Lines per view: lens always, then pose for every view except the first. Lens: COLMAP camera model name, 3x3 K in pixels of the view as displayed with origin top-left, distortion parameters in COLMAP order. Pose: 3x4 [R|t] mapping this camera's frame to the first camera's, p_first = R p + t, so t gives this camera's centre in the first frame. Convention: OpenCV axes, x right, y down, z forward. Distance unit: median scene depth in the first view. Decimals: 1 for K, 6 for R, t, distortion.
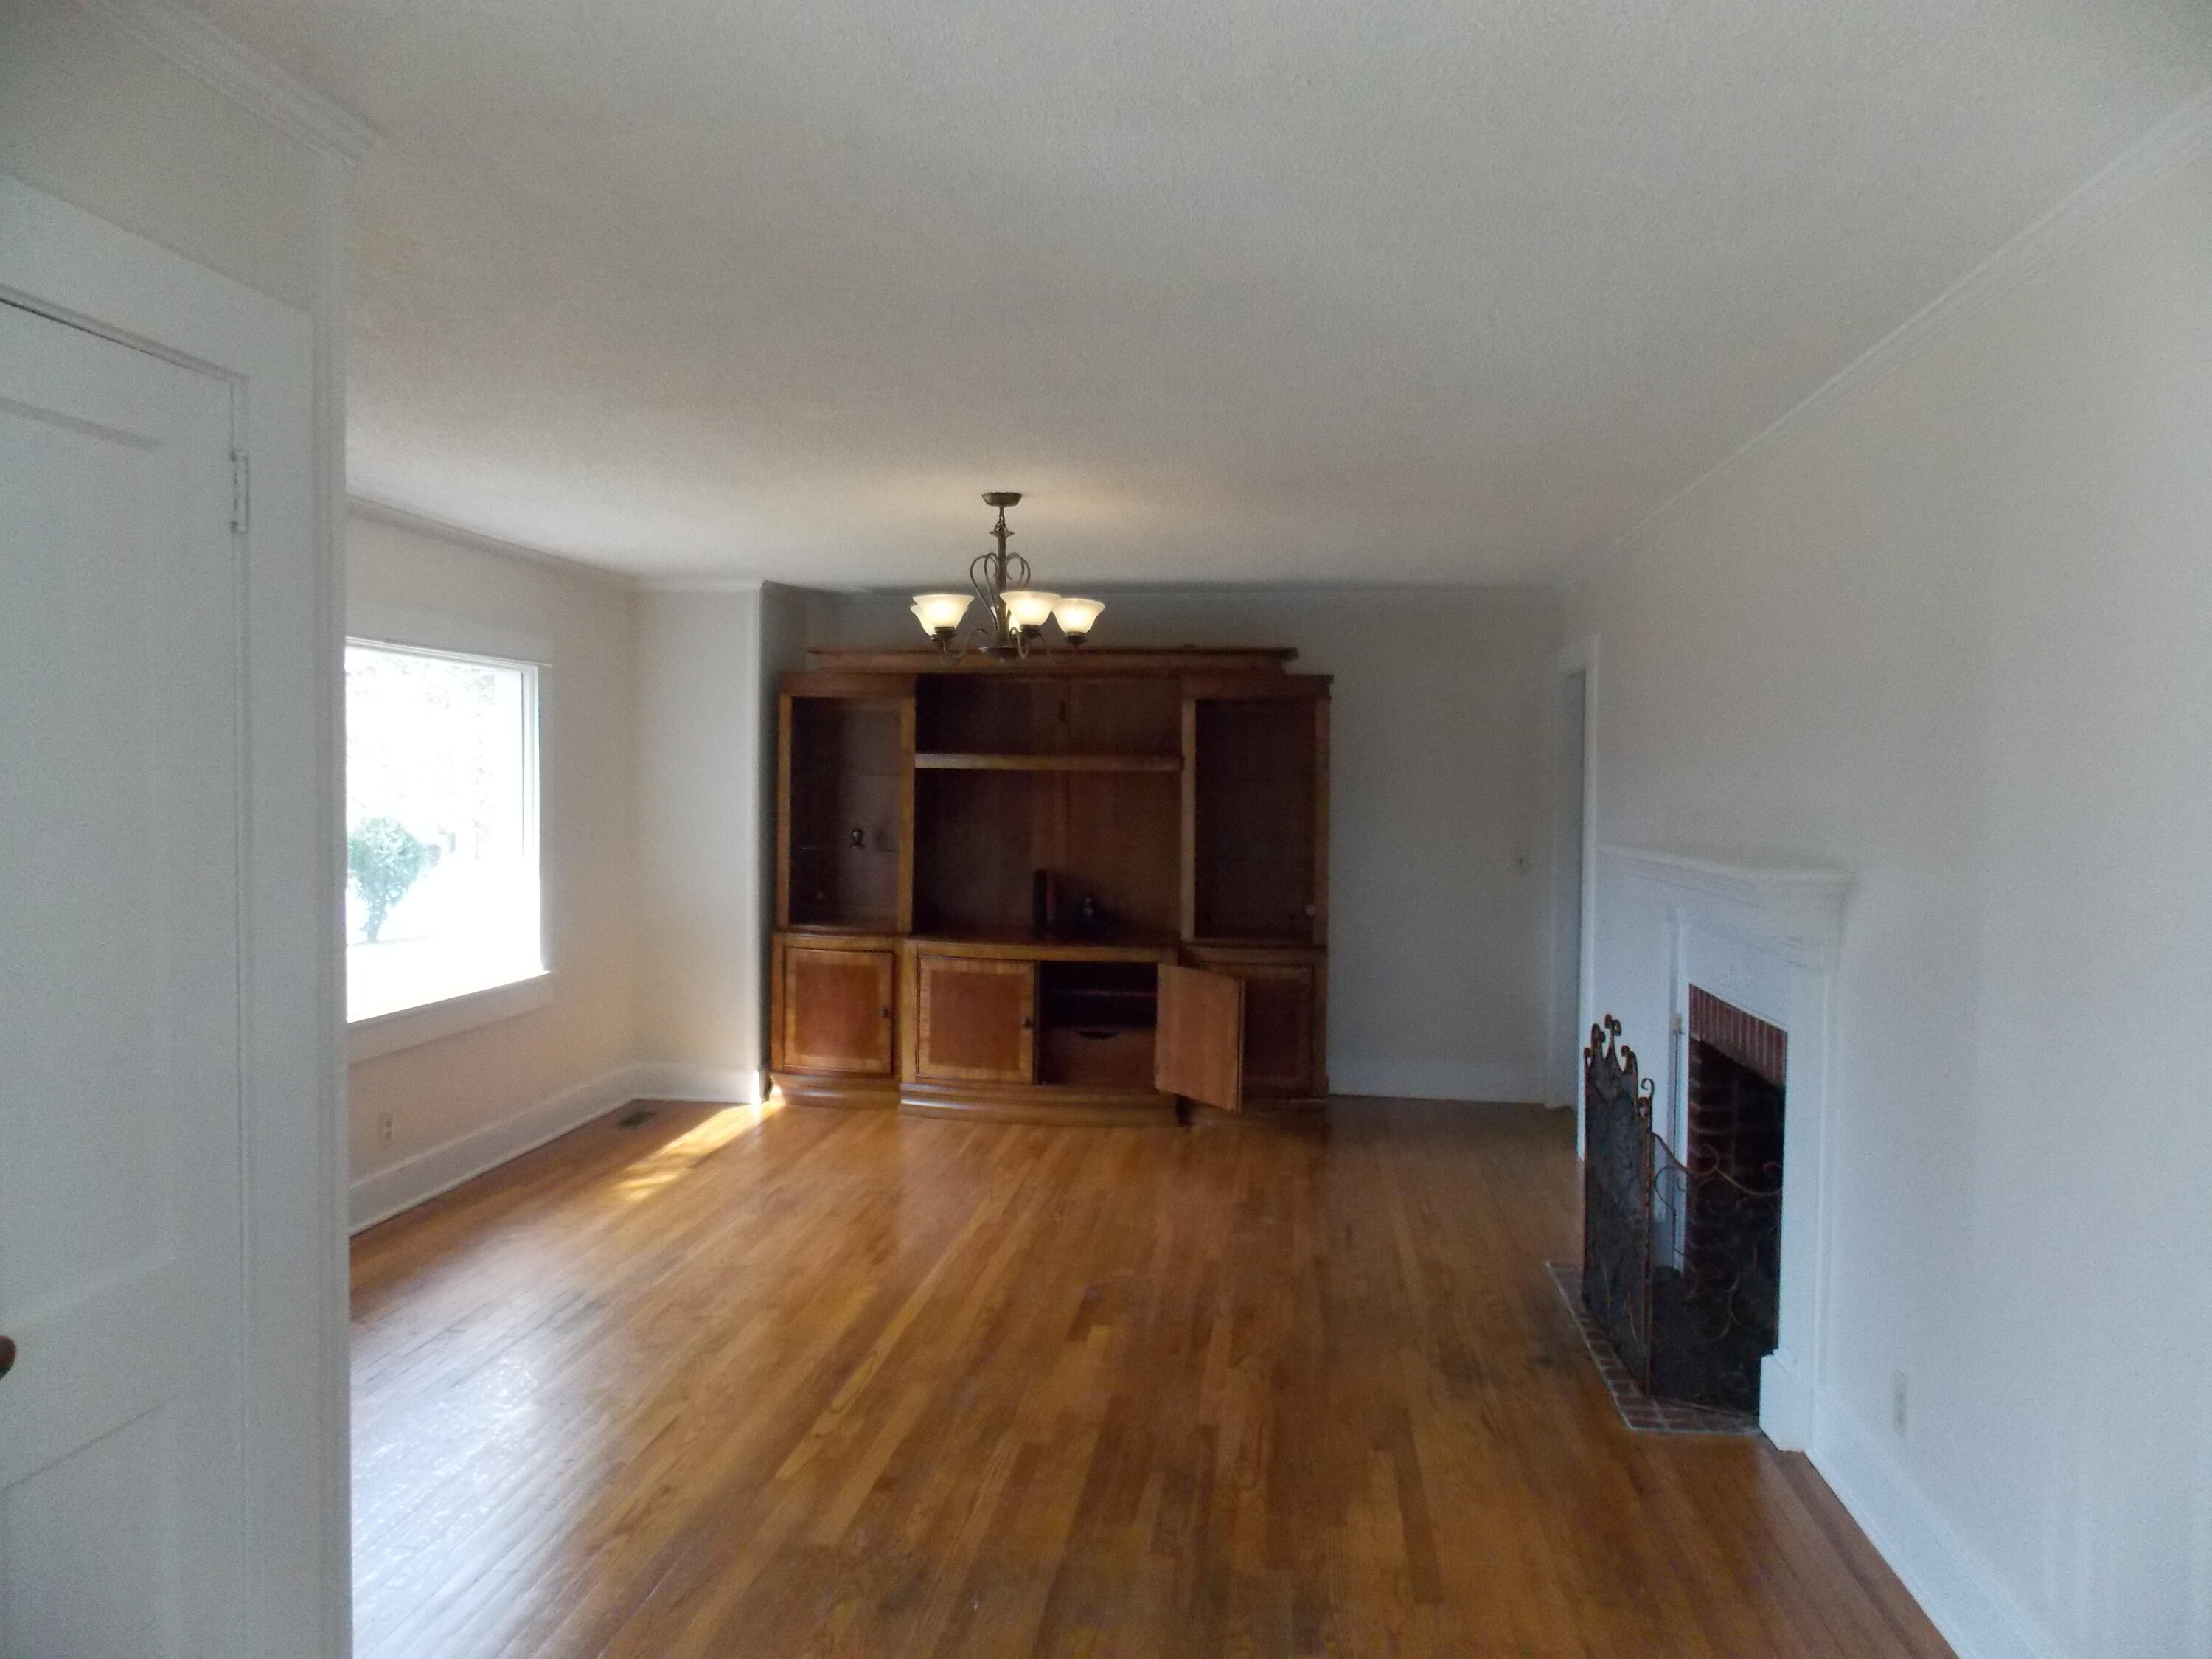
lens RADIAL K [[1488.3, 0, 1106.0], [0, 1488.3, 829.5], [0, 0, 1]] dist [0.062160, -0.039248]
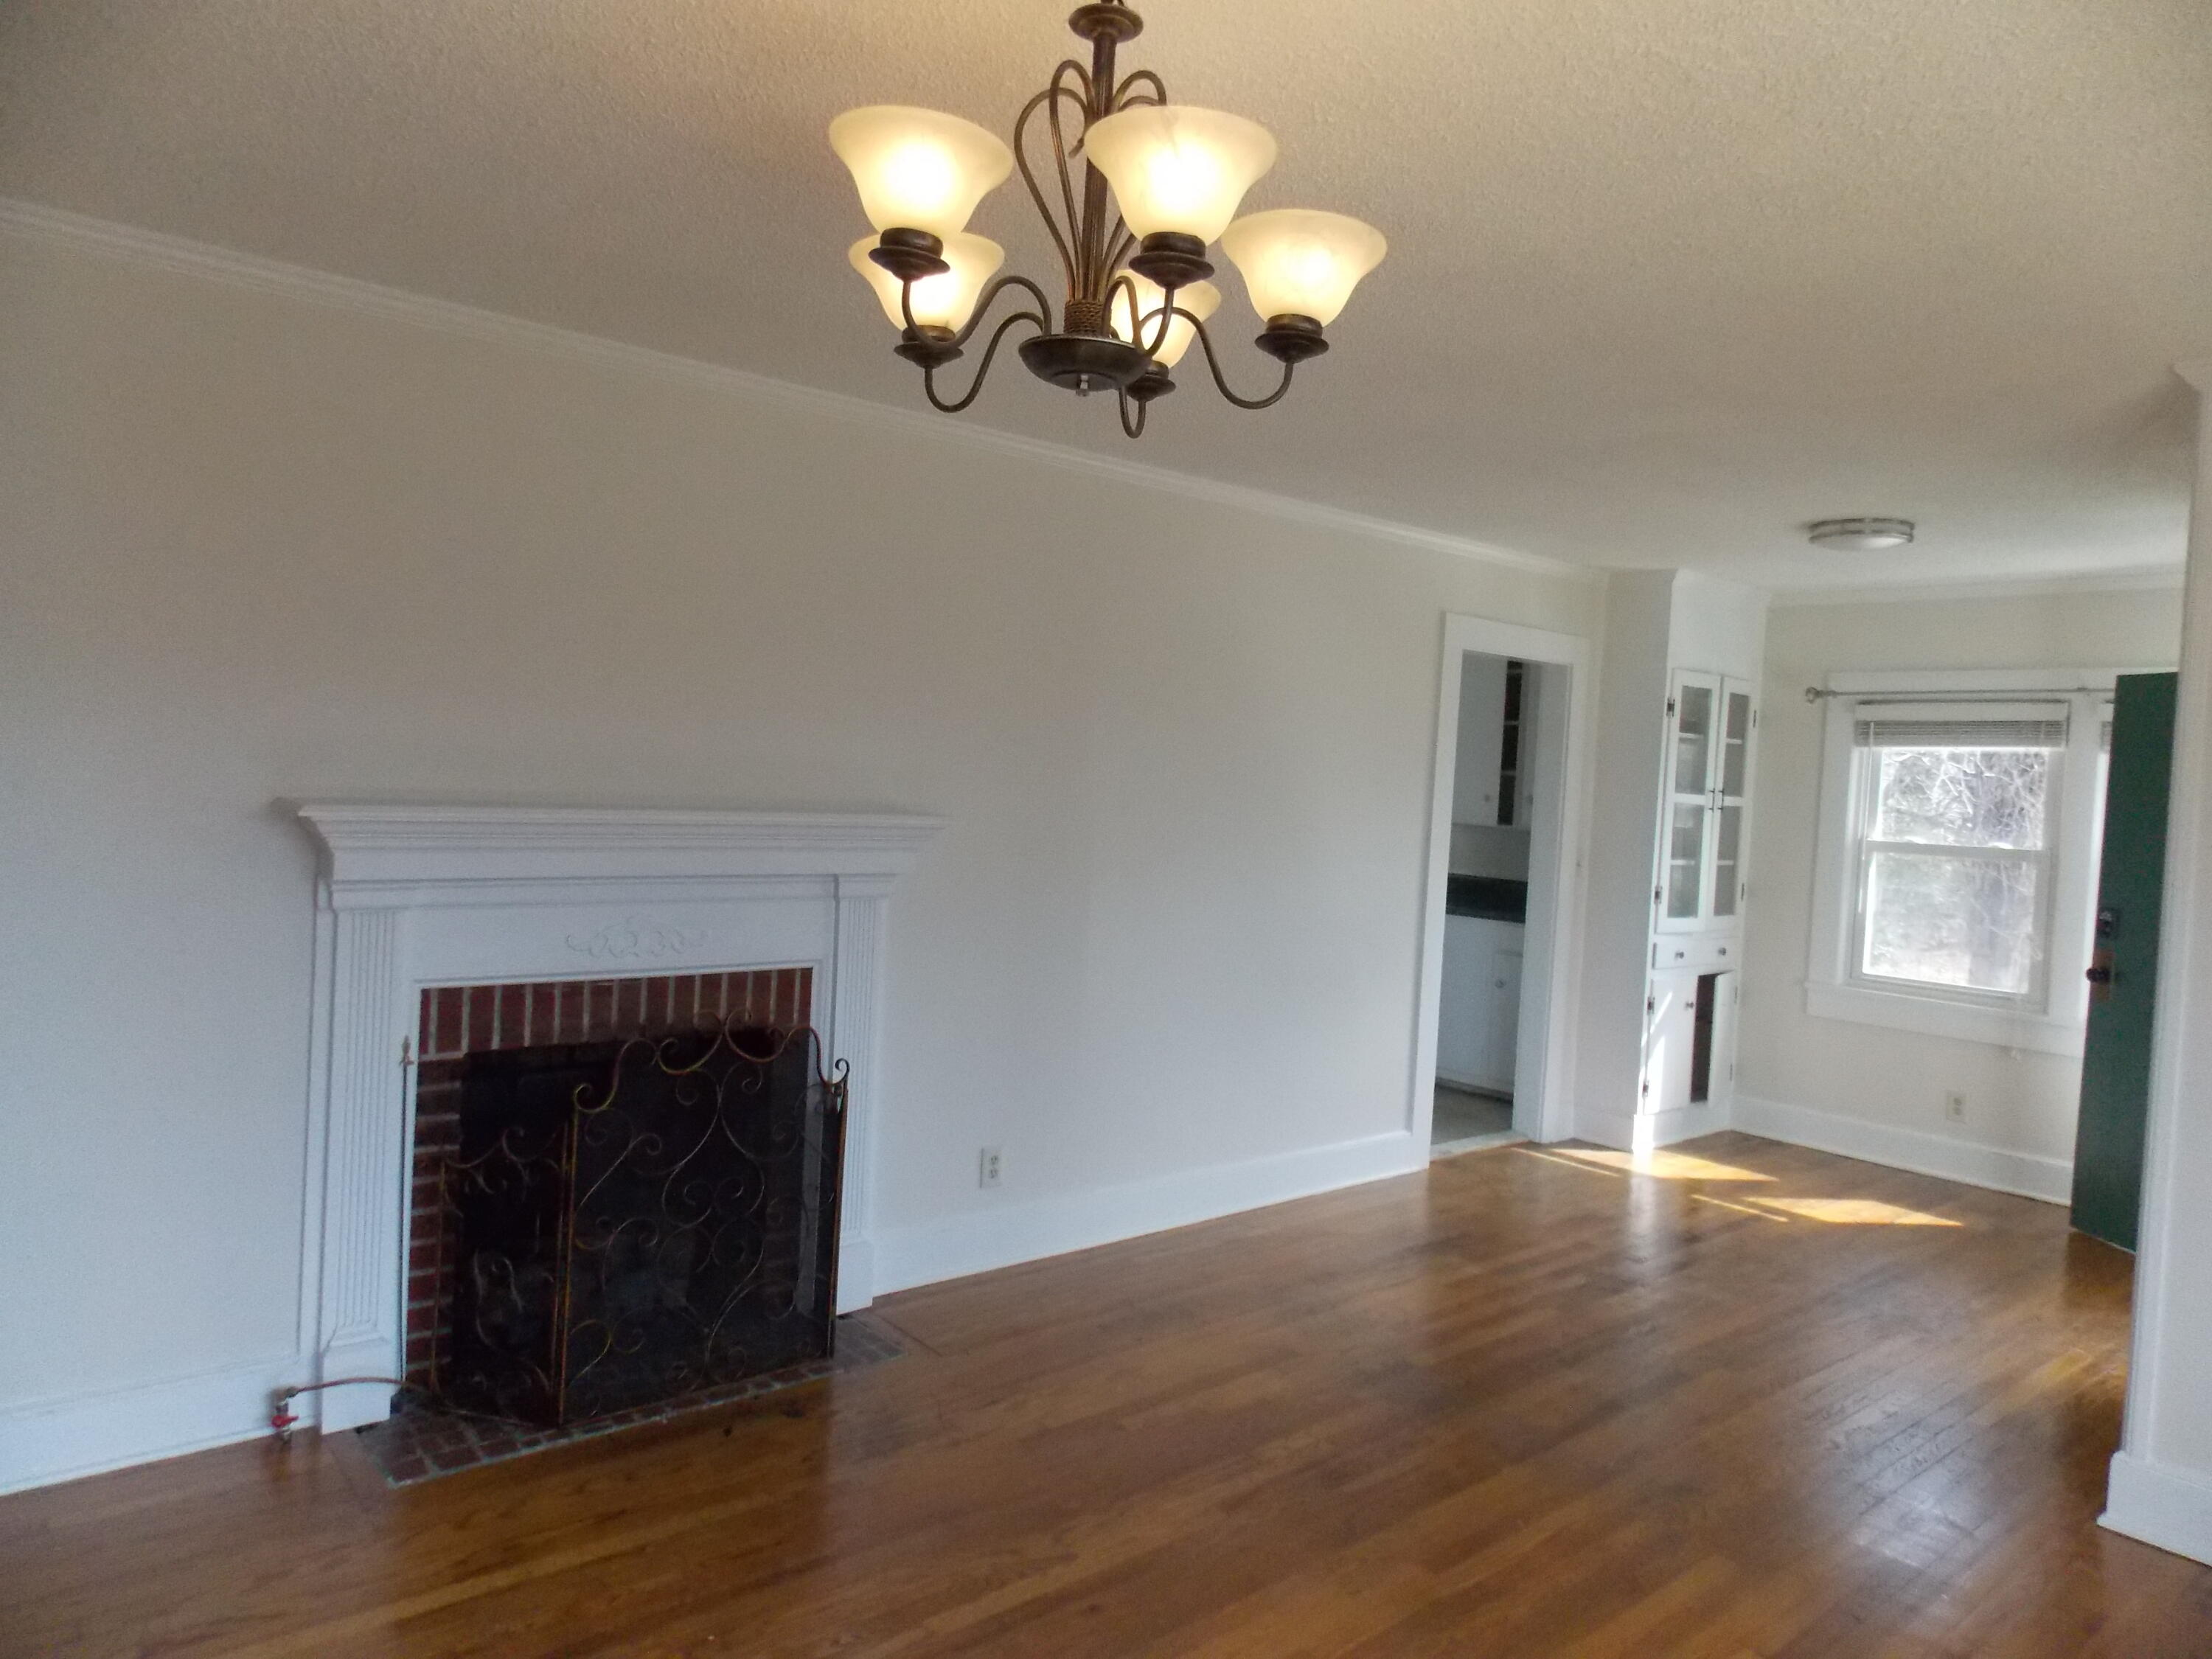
lens RADIAL K [[1488.3, 0, 1106.0], [0, 1488.3, 829.5], [0, 0, 1]] dist [0.062160, -0.039248]
pose [[-0.749776, -0.074629, 0.657470, -0.423752], [-0.041057, 0.996952, 0.066342, -0.046114], [-0.660417, 0.022748, -0.750554, 1.701816]]
